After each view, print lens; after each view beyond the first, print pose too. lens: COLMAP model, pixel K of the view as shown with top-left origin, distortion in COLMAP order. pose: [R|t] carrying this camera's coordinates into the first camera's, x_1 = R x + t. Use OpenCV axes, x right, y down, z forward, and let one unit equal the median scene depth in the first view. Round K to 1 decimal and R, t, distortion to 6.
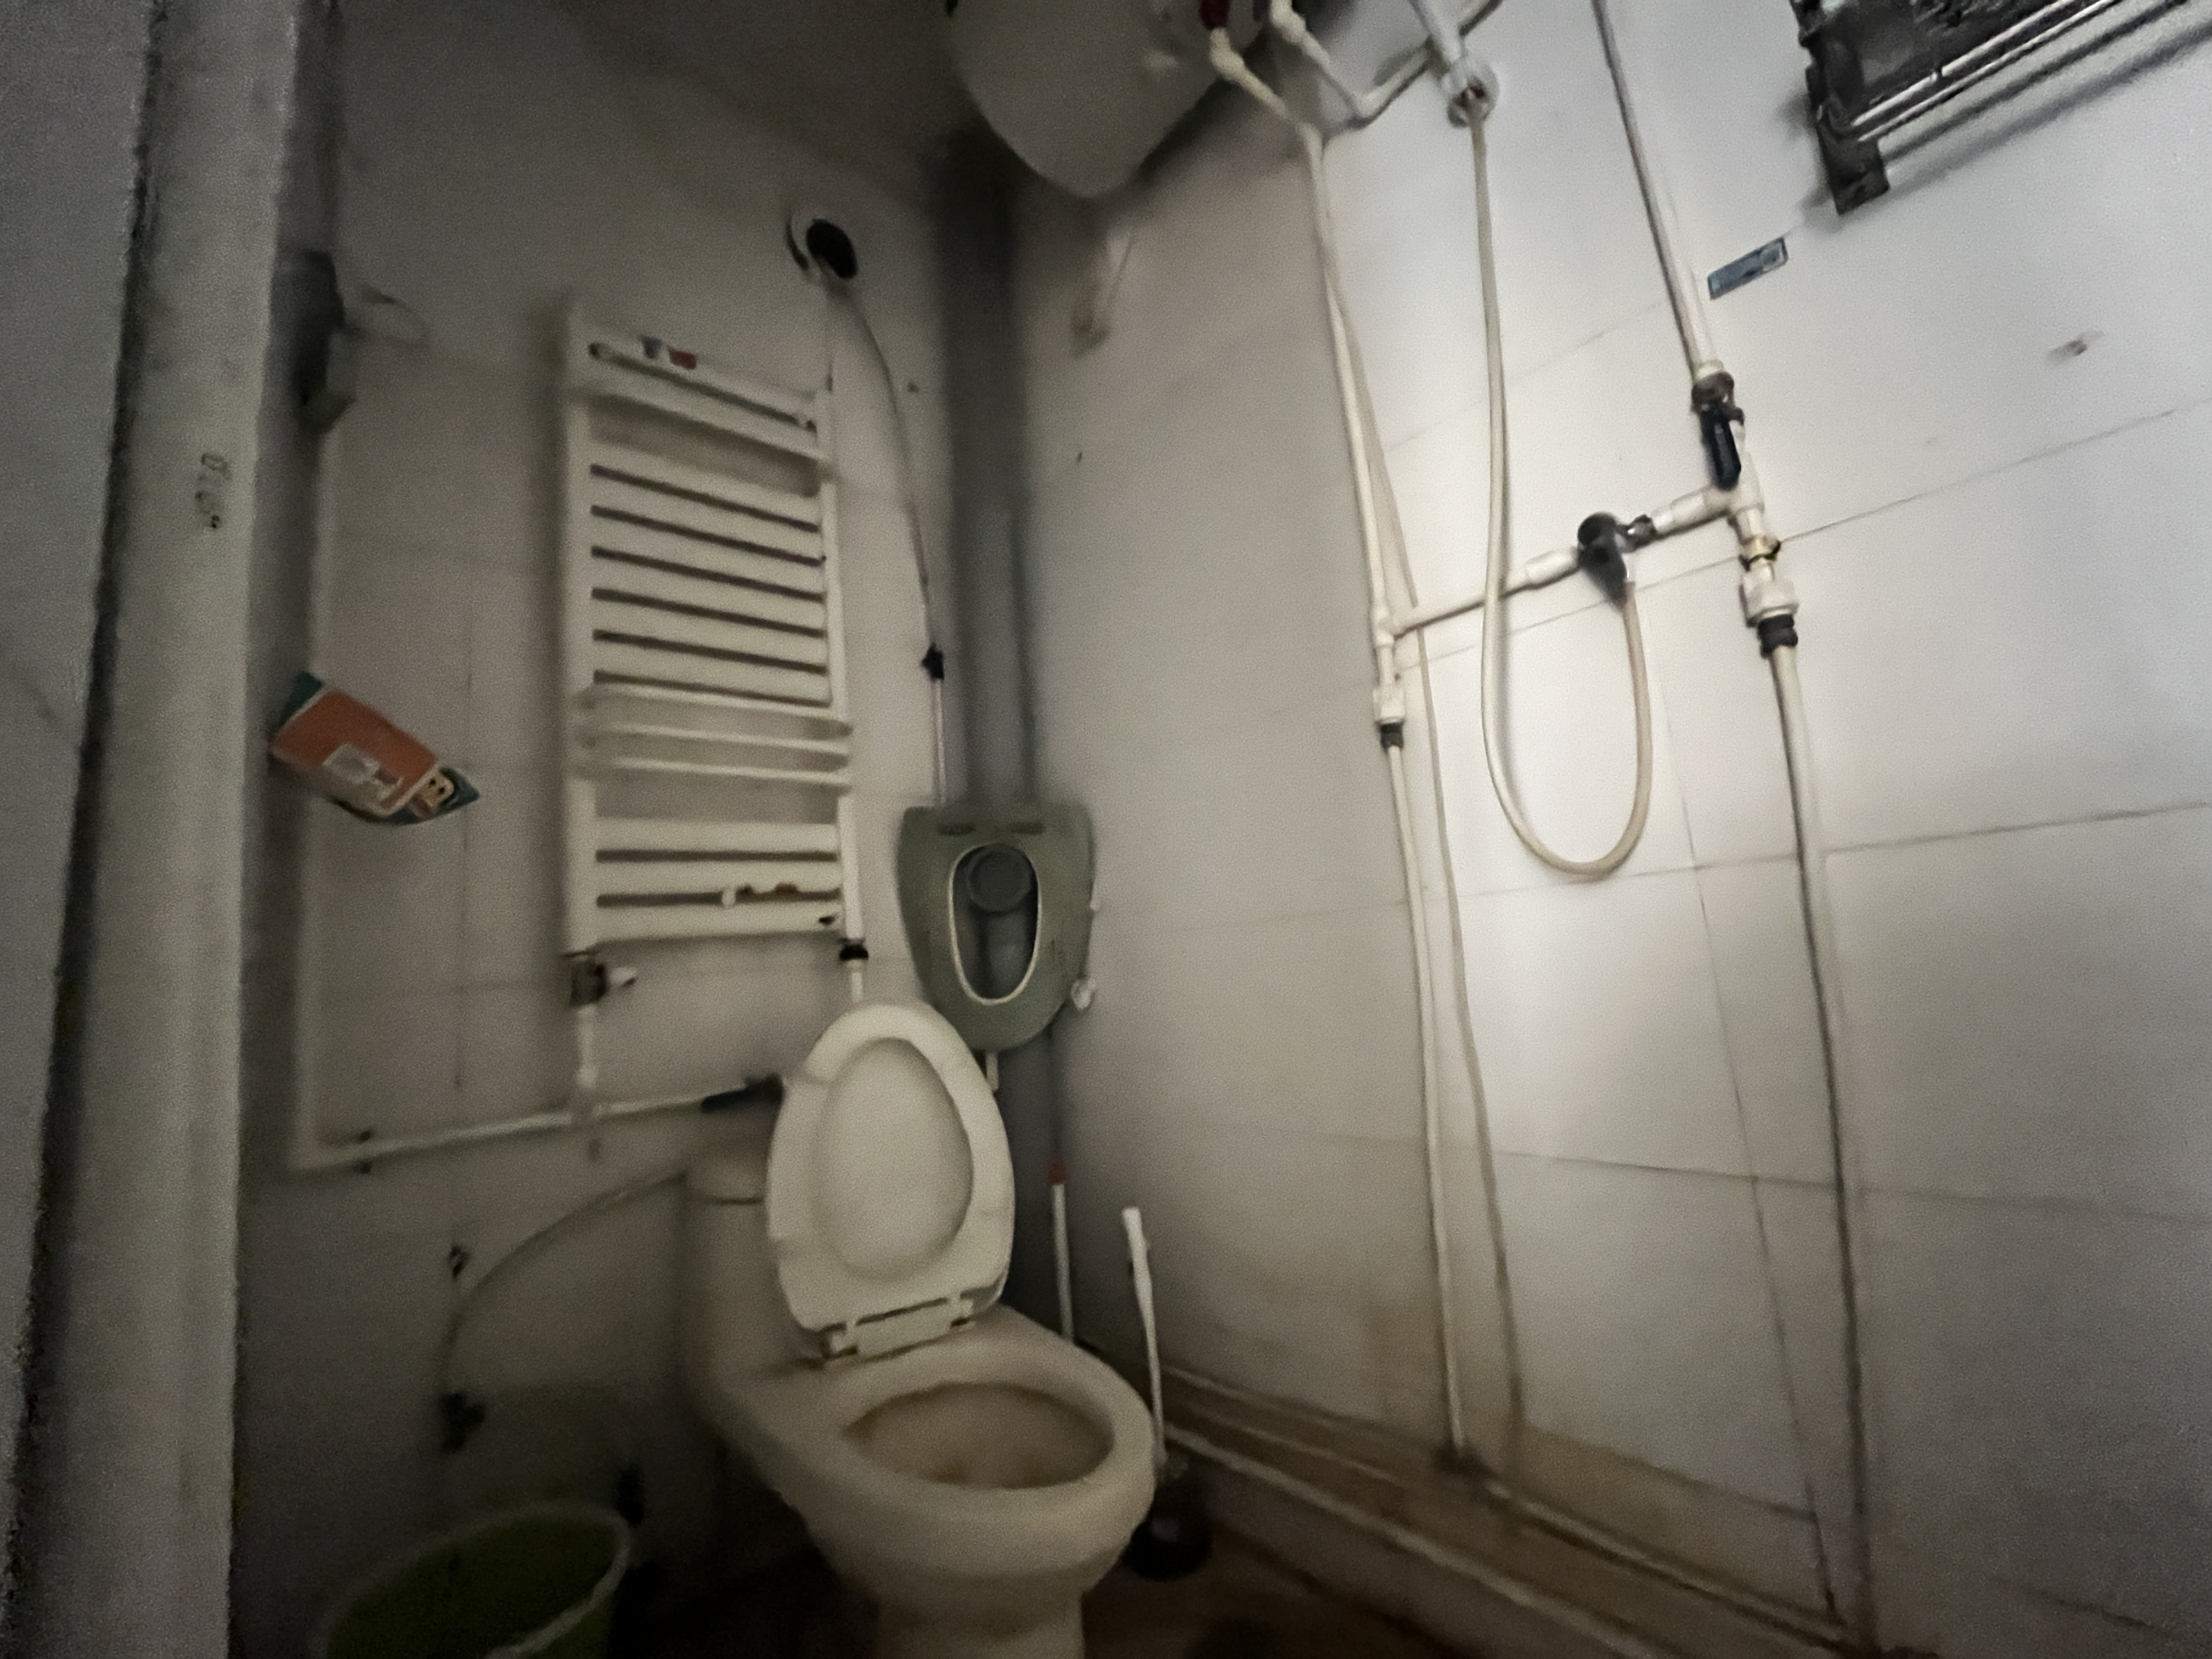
lens RADIAL K [[905.3, 0, 1111.9], [0, 905.3, 828.6], [0, 0, 1]] dist [-0.002776, -0.000719]
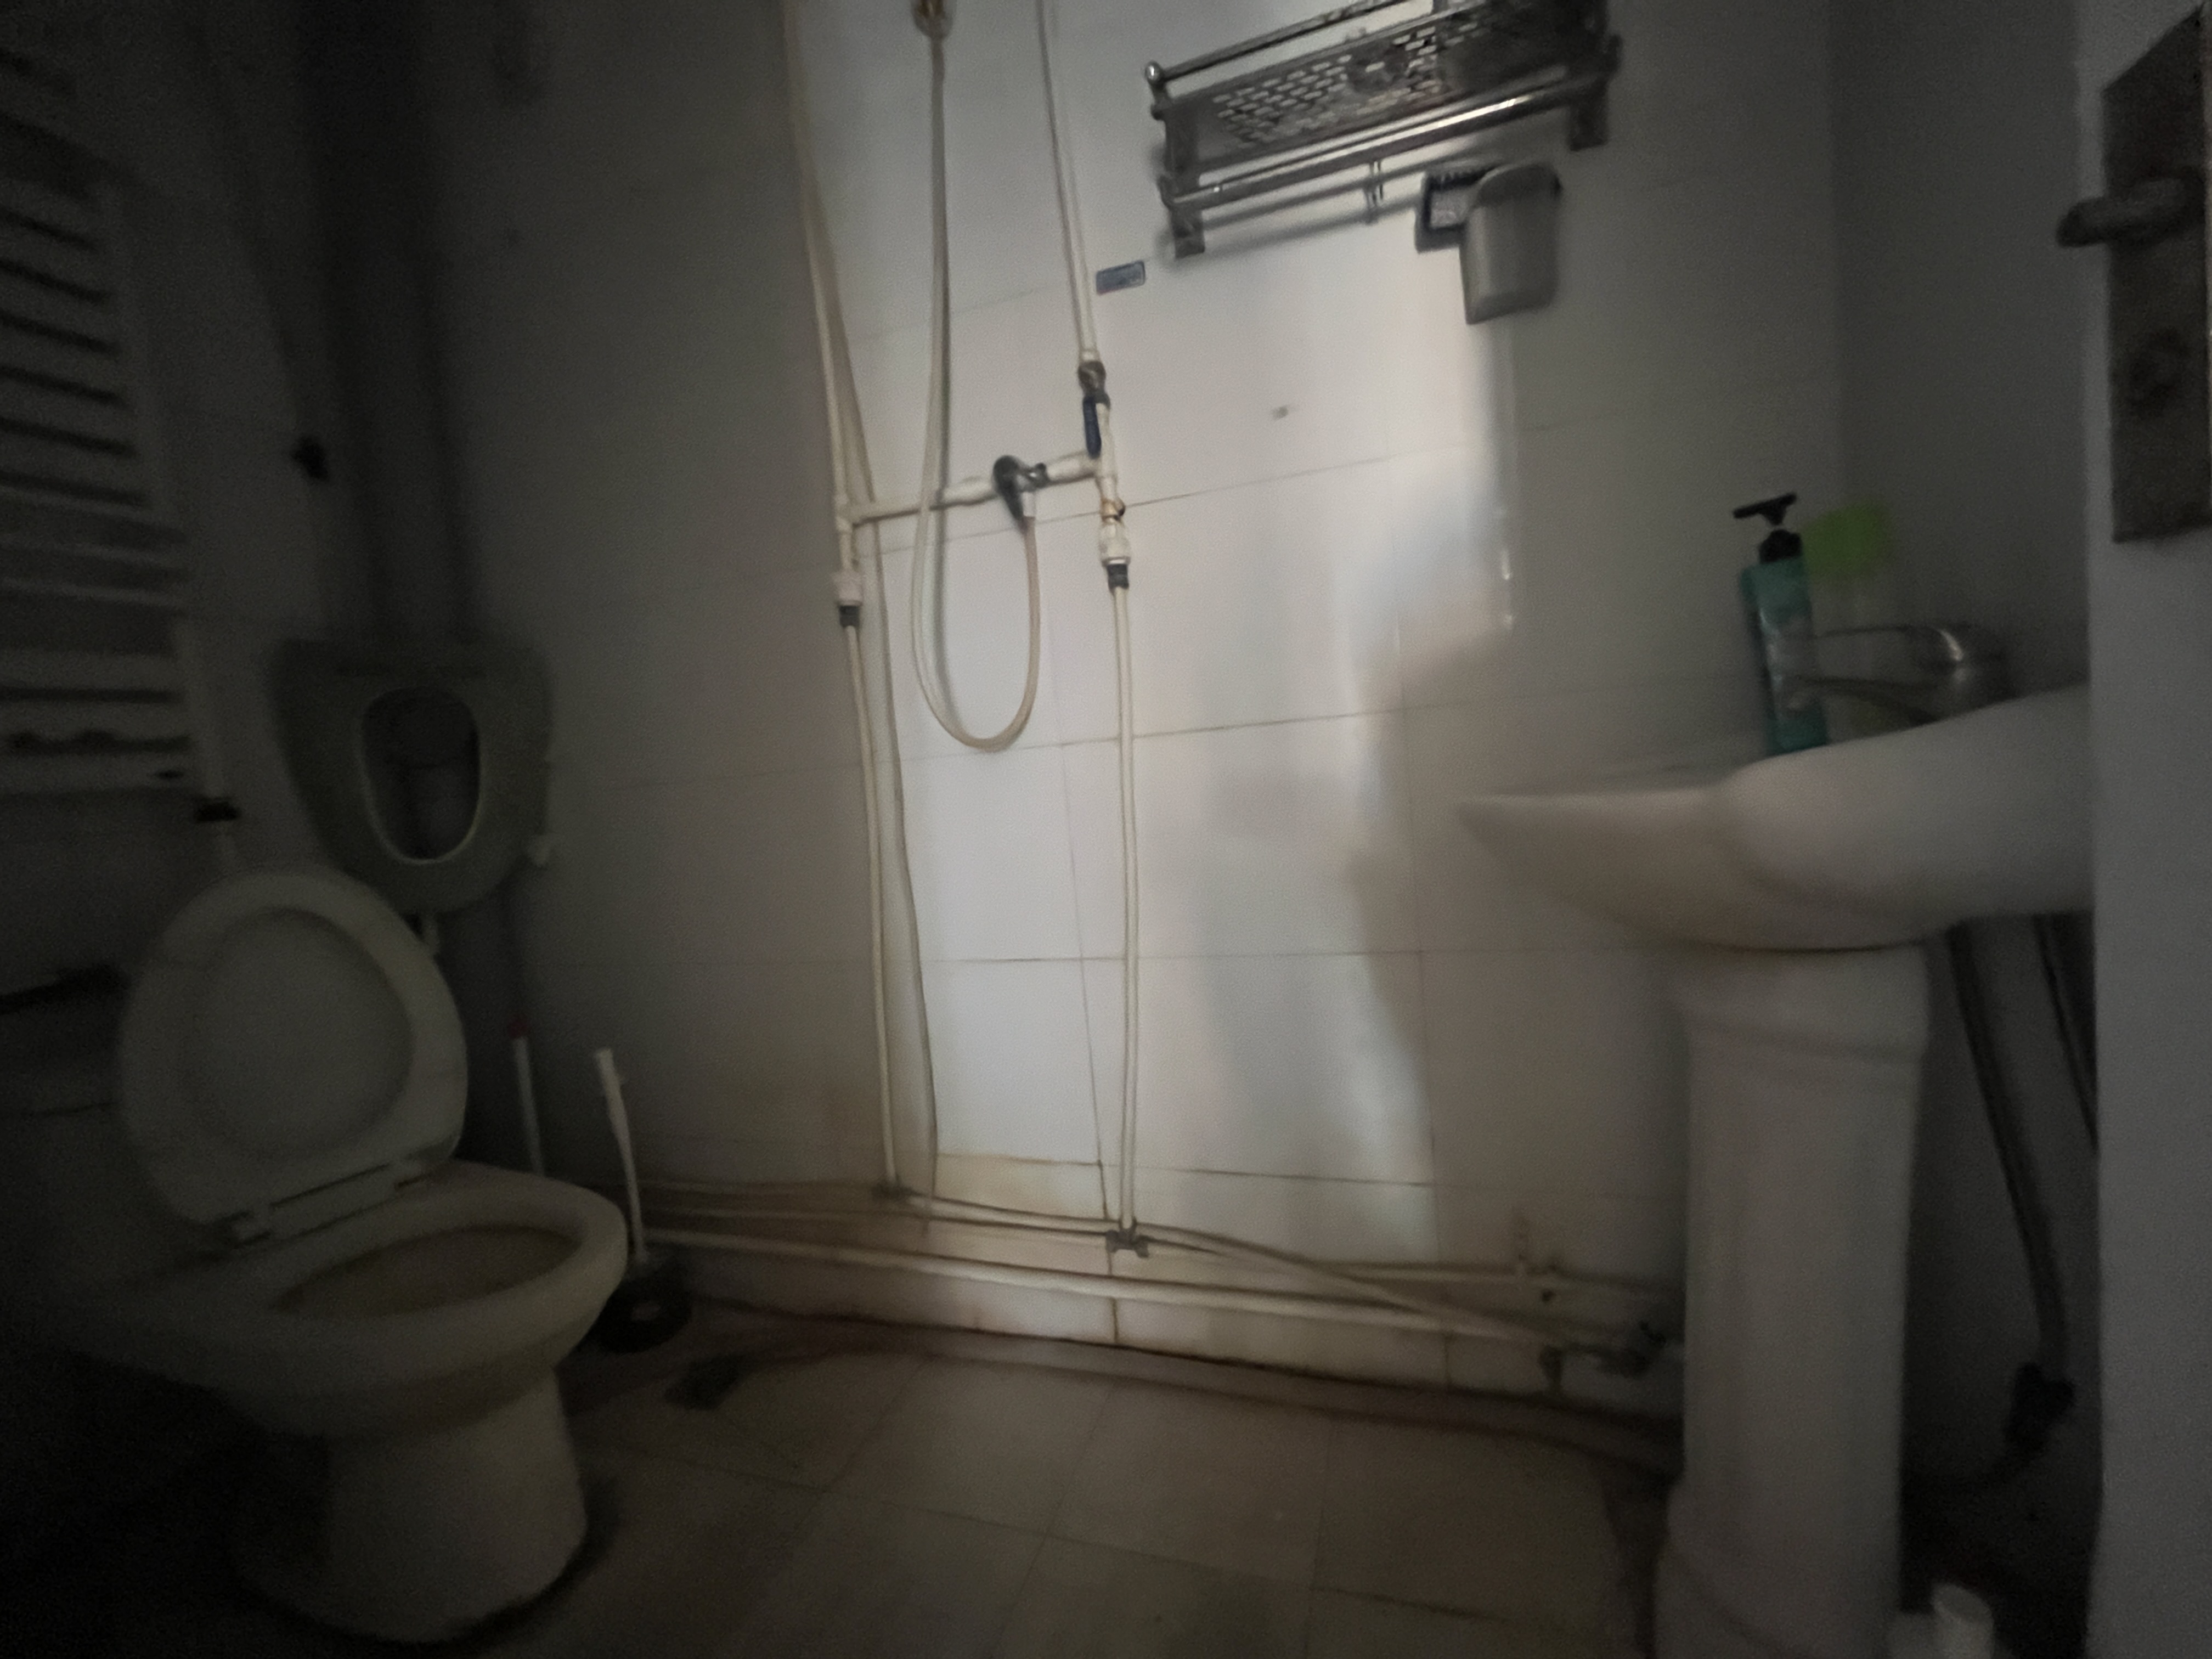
lens RADIAL K [[905.3, 0, 1111.9], [0, 905.3, 828.6], [0, 0, 1]] dist [-0.002776, -0.000719]
pose [[0.867319, -0.031054, 0.496783, 0.024109], [-0.058007, 0.984945, 0.162842, -0.044774], [-0.494361, -0.170053, 0.852461, -0.169037]]
